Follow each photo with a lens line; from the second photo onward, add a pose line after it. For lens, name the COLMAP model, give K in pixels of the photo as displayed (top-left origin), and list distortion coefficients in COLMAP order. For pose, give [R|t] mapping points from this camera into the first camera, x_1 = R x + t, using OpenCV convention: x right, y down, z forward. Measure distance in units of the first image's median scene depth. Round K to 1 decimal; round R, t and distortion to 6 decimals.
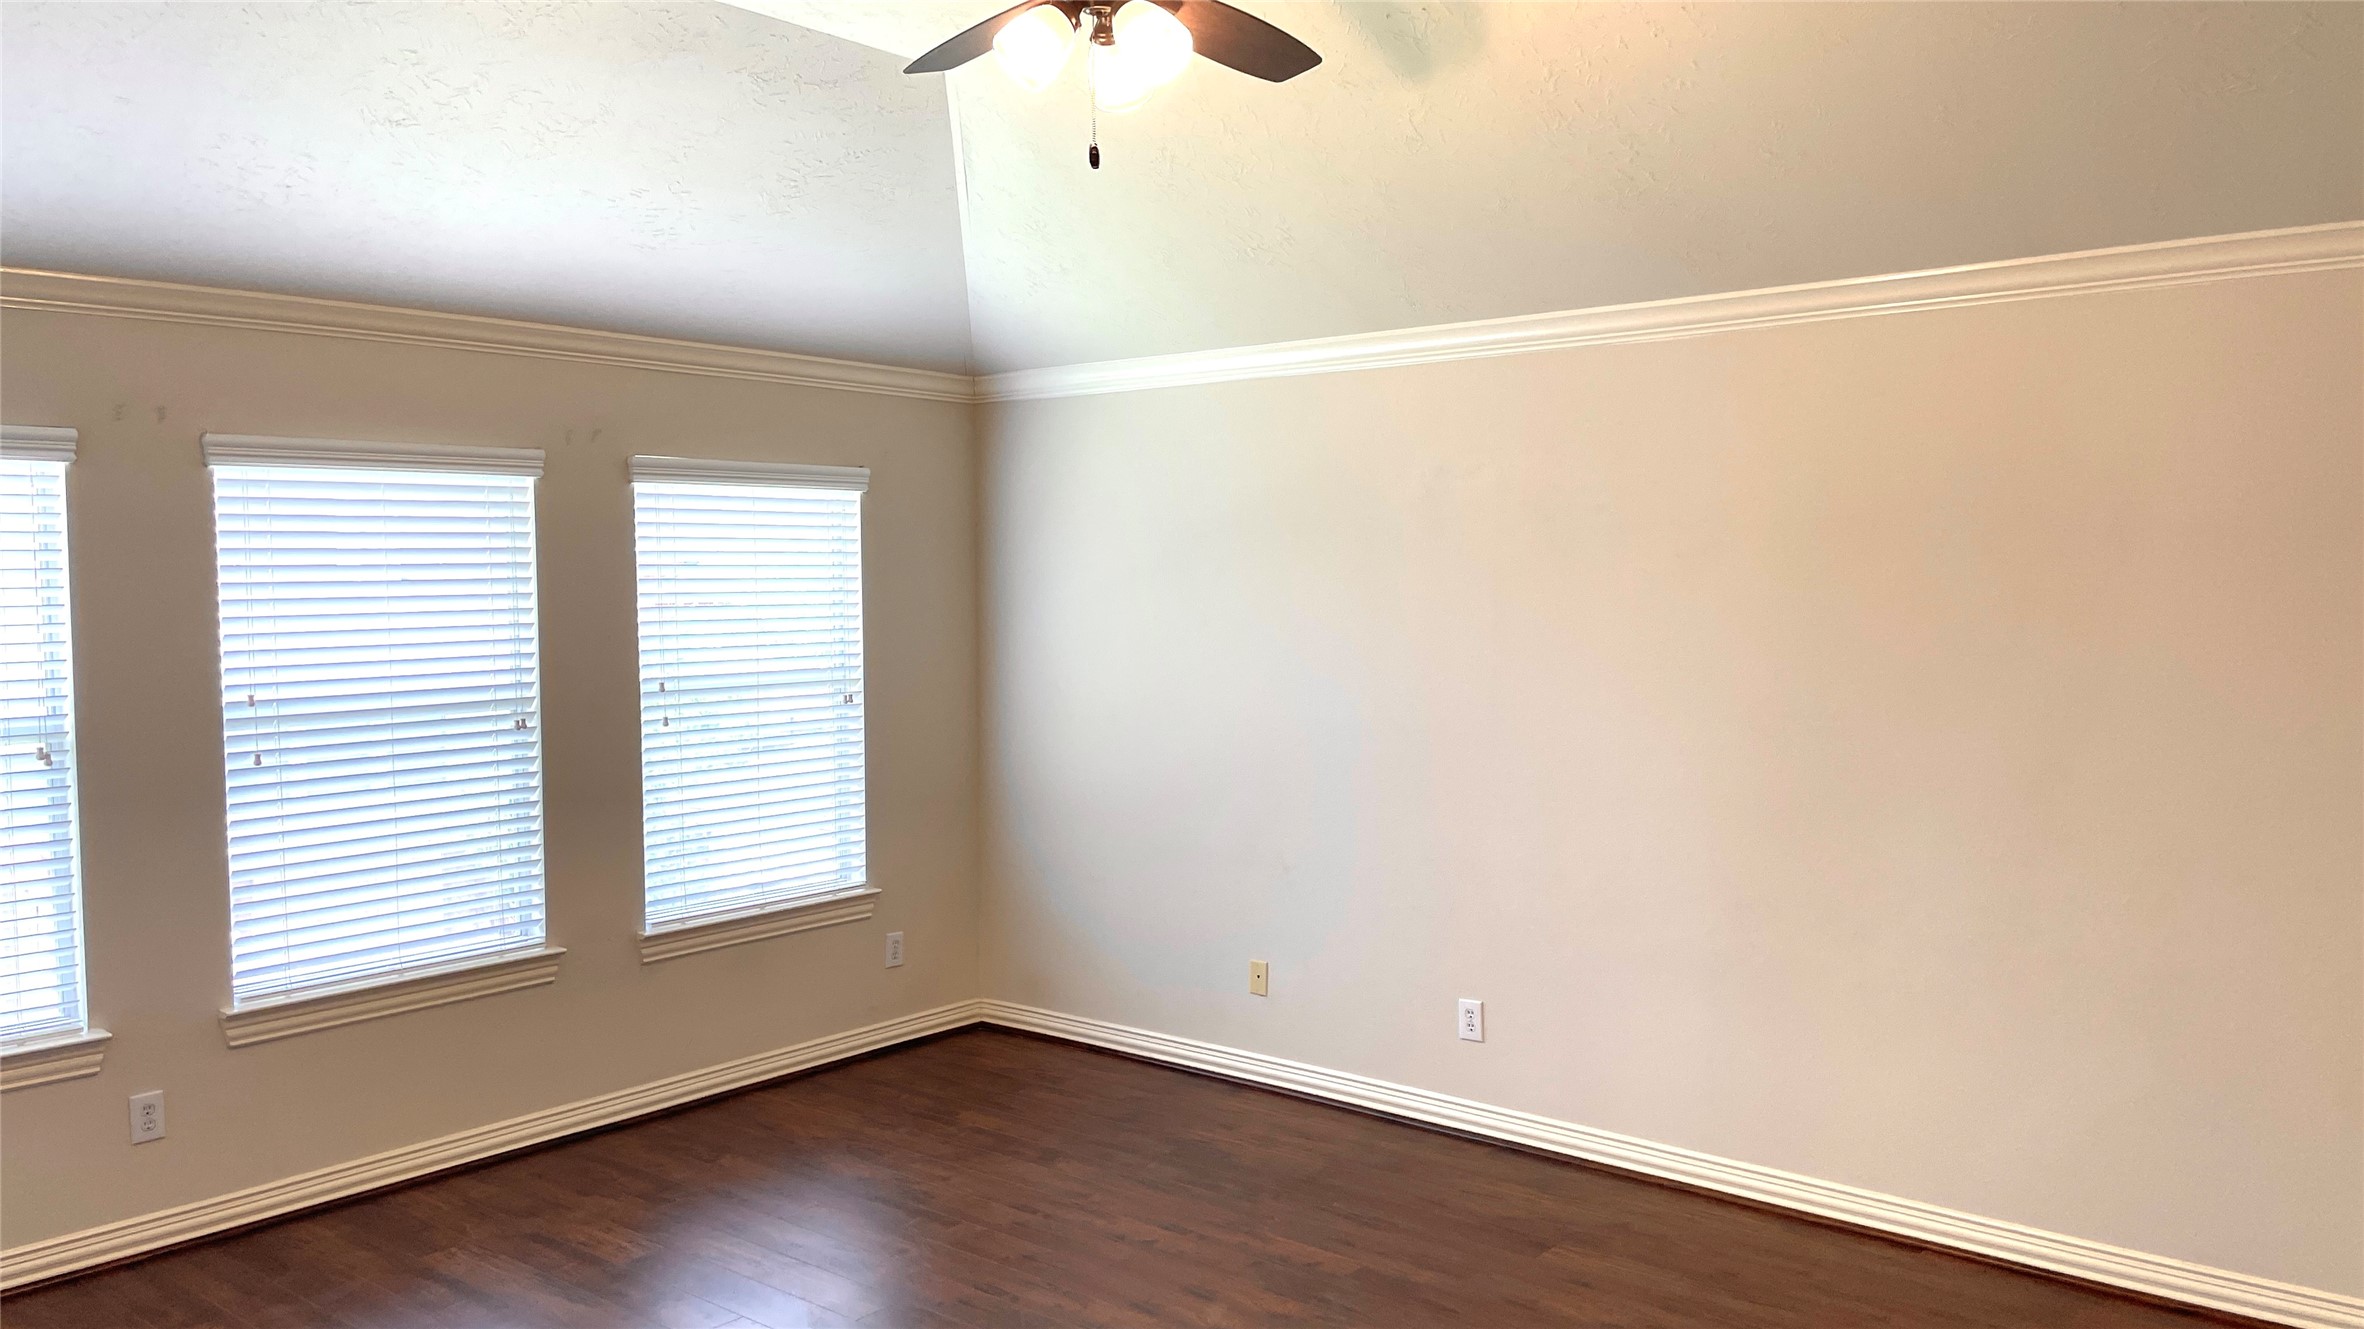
lens RADIAL K [[1783.7, 0, 1182.1], [0, 1783.7, 653.2], [0, 0, 1]] dist [0.113446, -0.138133]
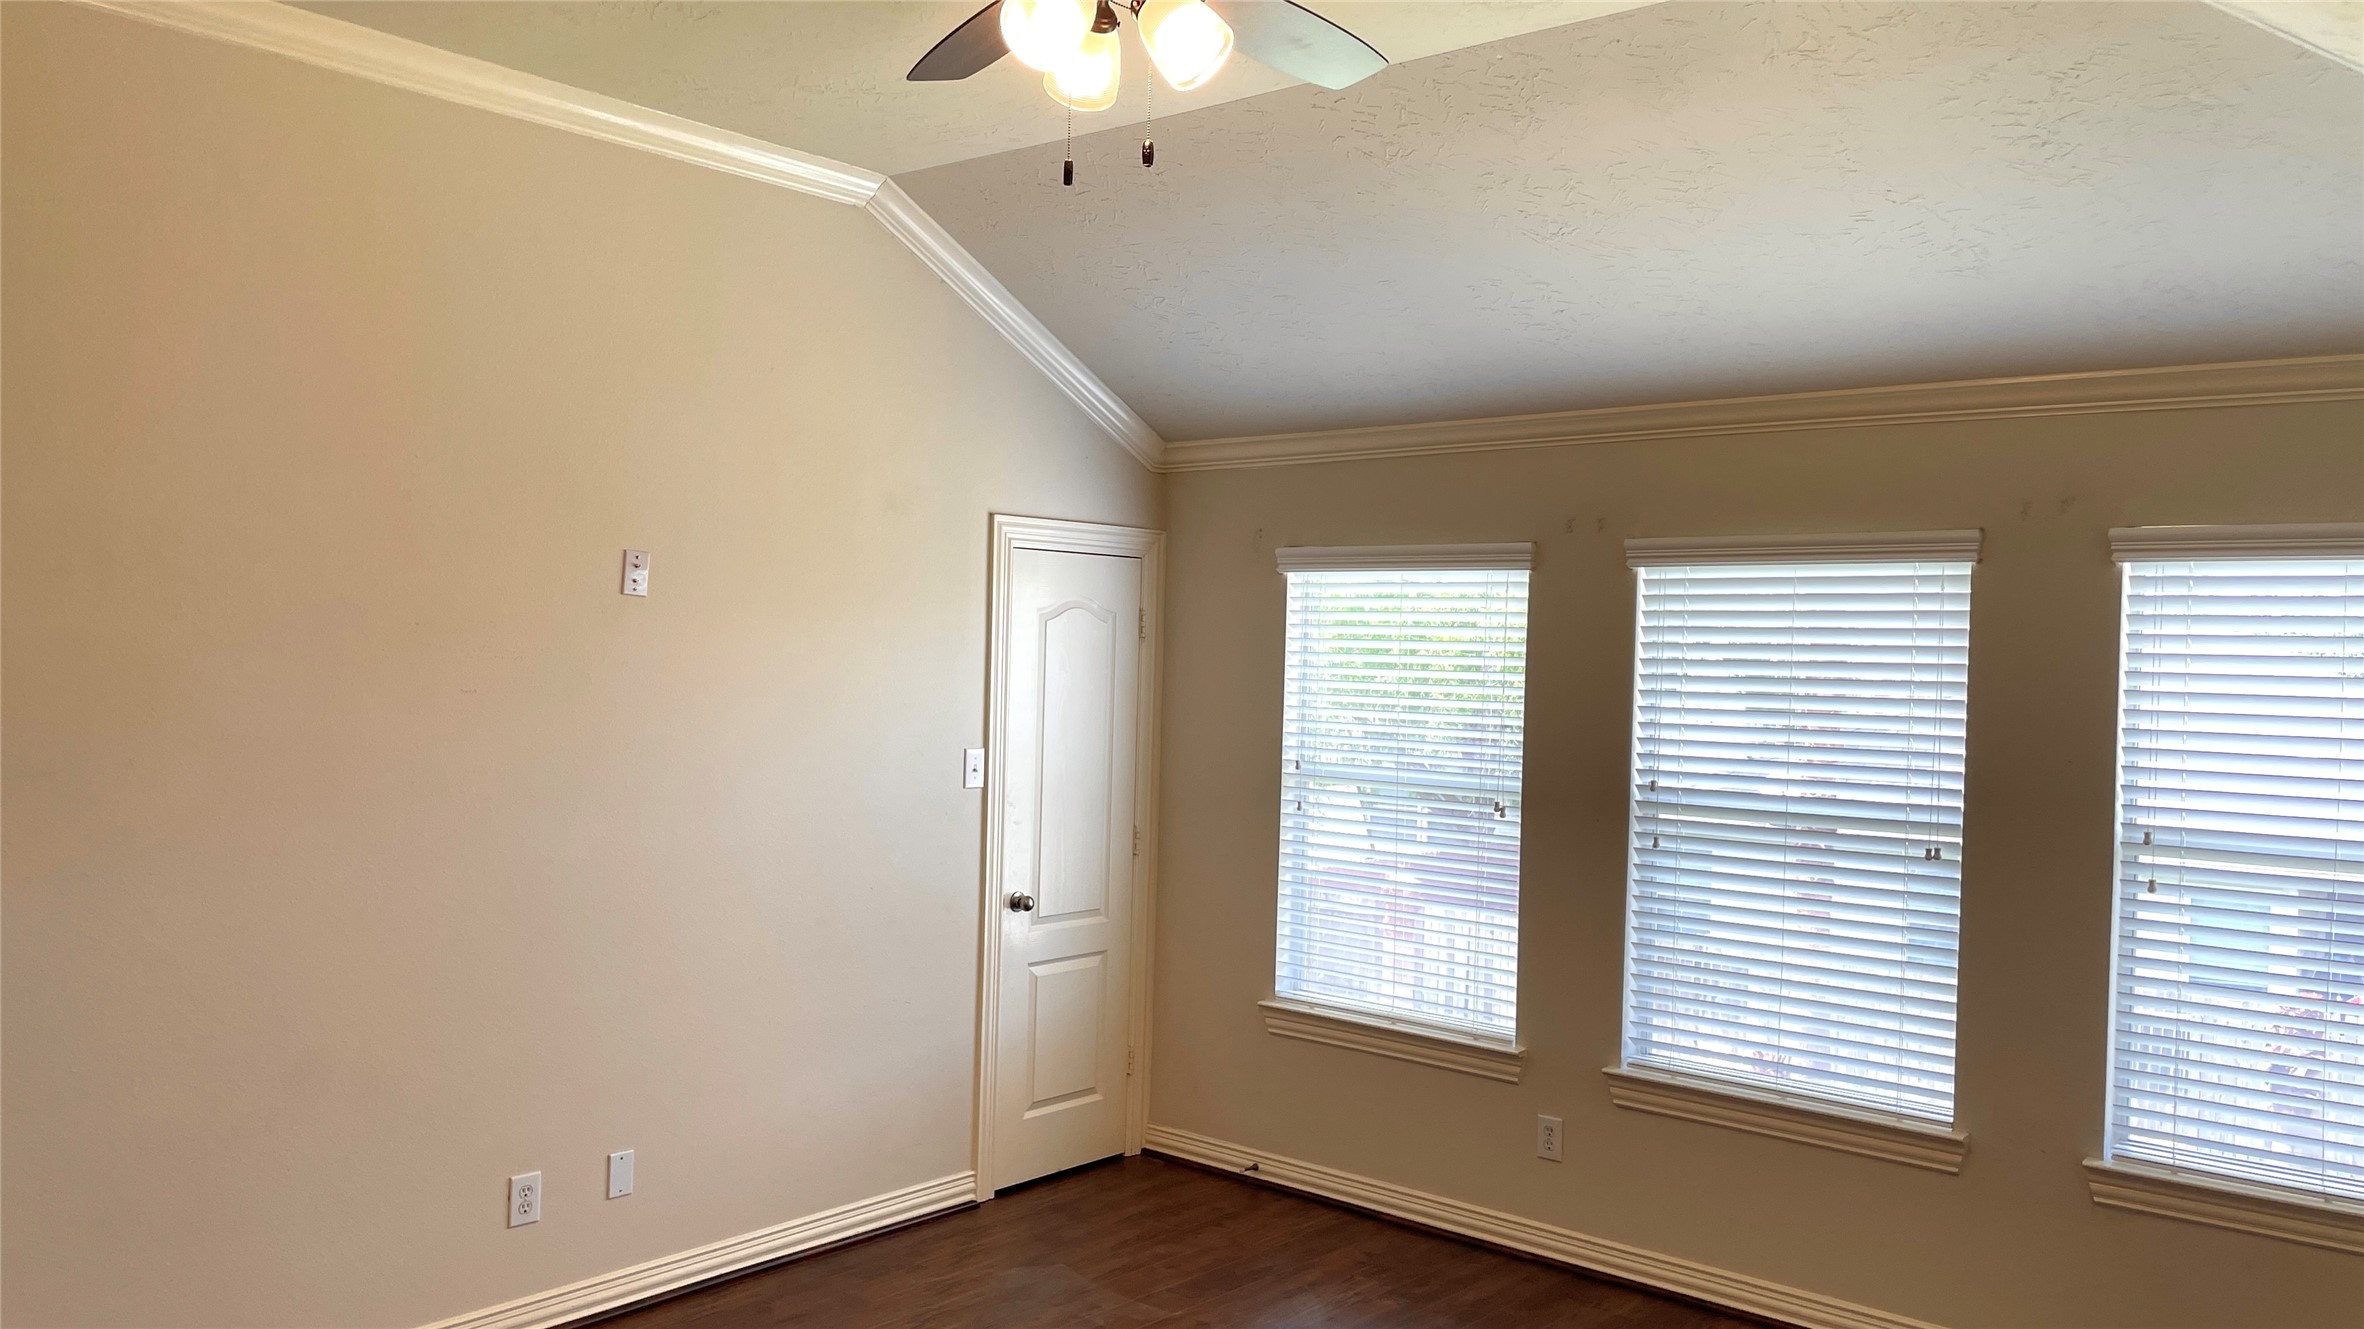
lens RADIAL K [[1877.5, 0, 1182.0], [0, 1877.5, 664.5], [0, 0, 1]] dist [0.182501, -0.165508]
pose [[0.009116, 0.014098, -0.999859, 0.573171], [-0.078157, 0.996852, 0.013343, -0.036350], [0.996899, 0.078025, 0.010189, 0.678108]]
